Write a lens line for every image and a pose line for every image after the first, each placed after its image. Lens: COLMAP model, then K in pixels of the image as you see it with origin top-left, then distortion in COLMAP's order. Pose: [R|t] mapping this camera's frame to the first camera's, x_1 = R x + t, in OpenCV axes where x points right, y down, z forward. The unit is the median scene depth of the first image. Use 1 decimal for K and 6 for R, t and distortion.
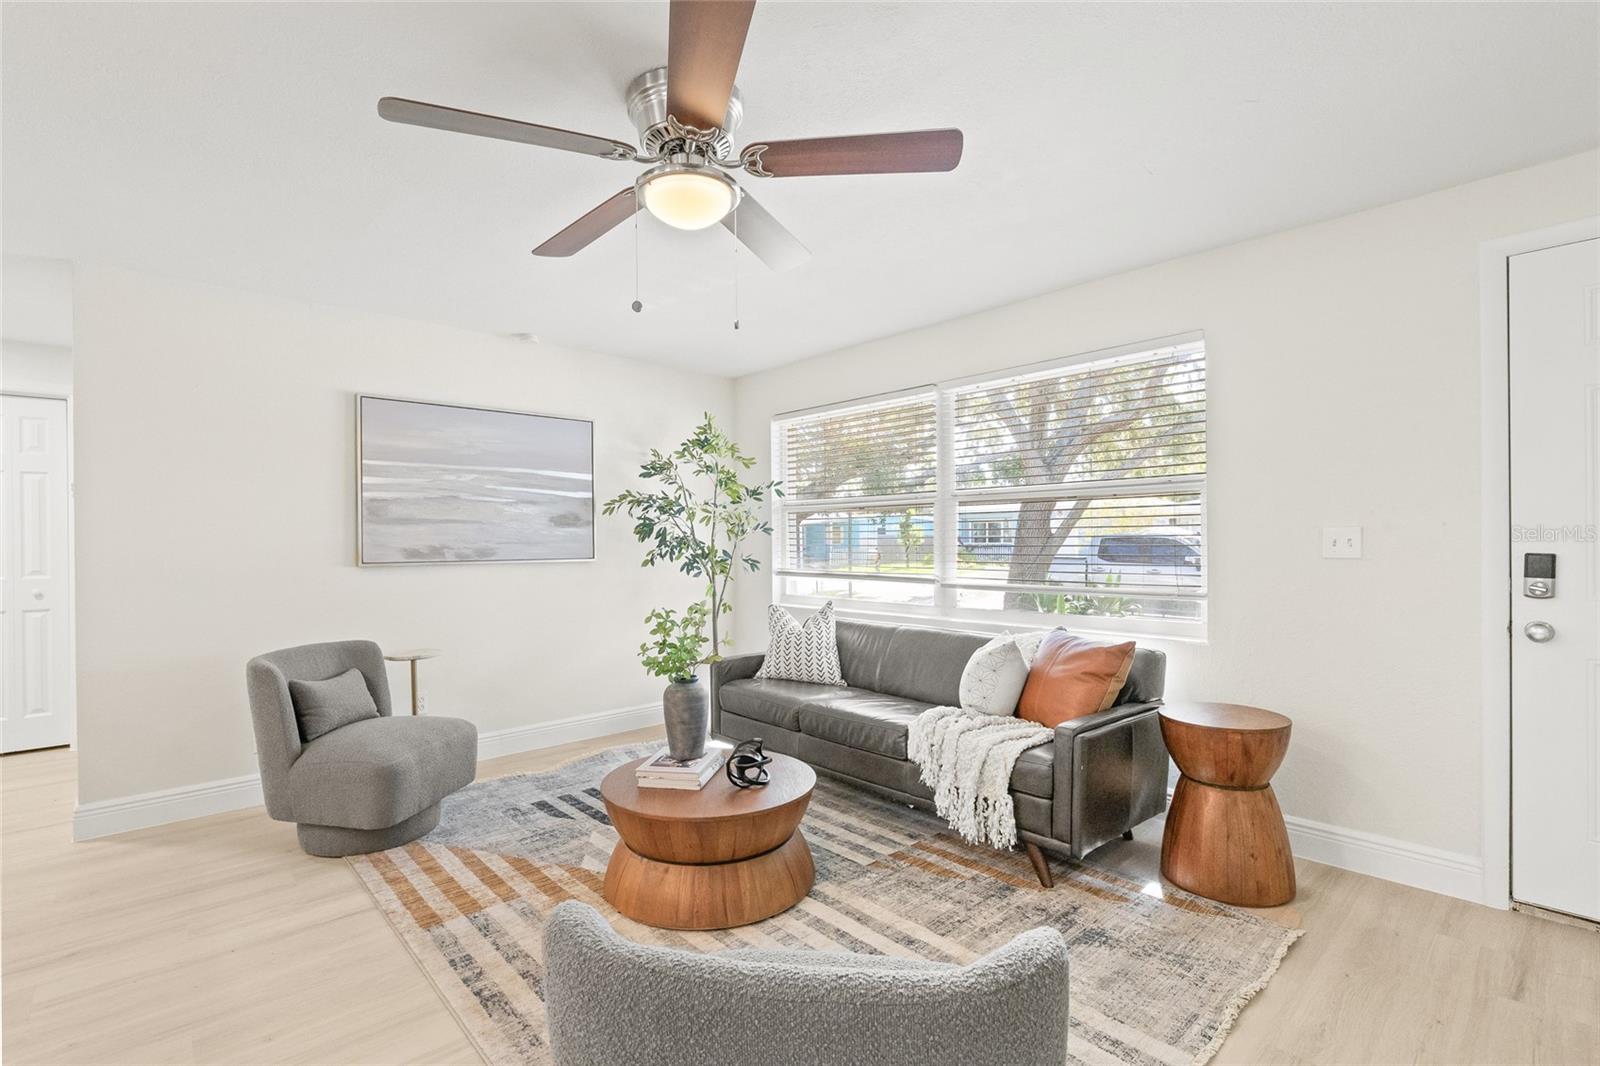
lens RADIAL K [[735.5, 0, 799.1], [0, 735.5, 537.2], [0, 0, 1]] dist [-0.010566, 0.000321]
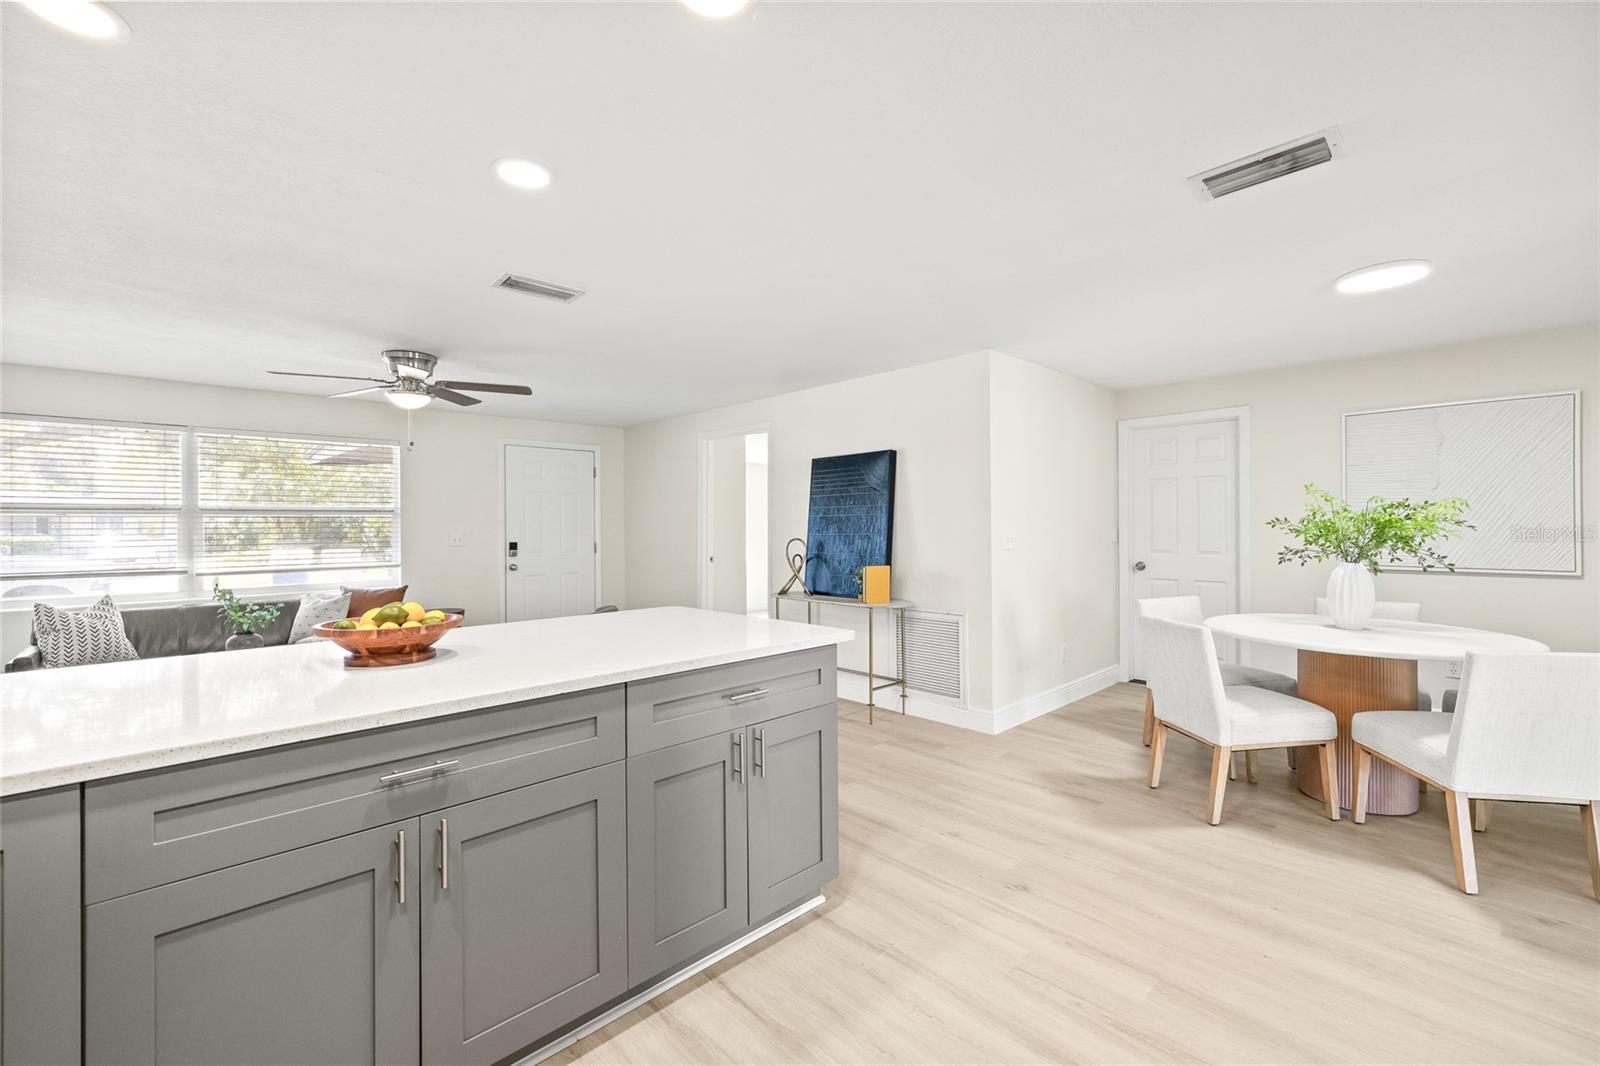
lens RADIAL K [[667.6, 0, 796.0], [0, 667.6, 528.6], [0, 0, 1]] dist [-0.000765, -0.000109]
pose [[-0.013885, 0.002179, 0.999901, -1.171666], [0.008358, 0.999963, -0.002063, -0.012353], [-0.999869, 0.008329, -0.013903, -0.106735]]
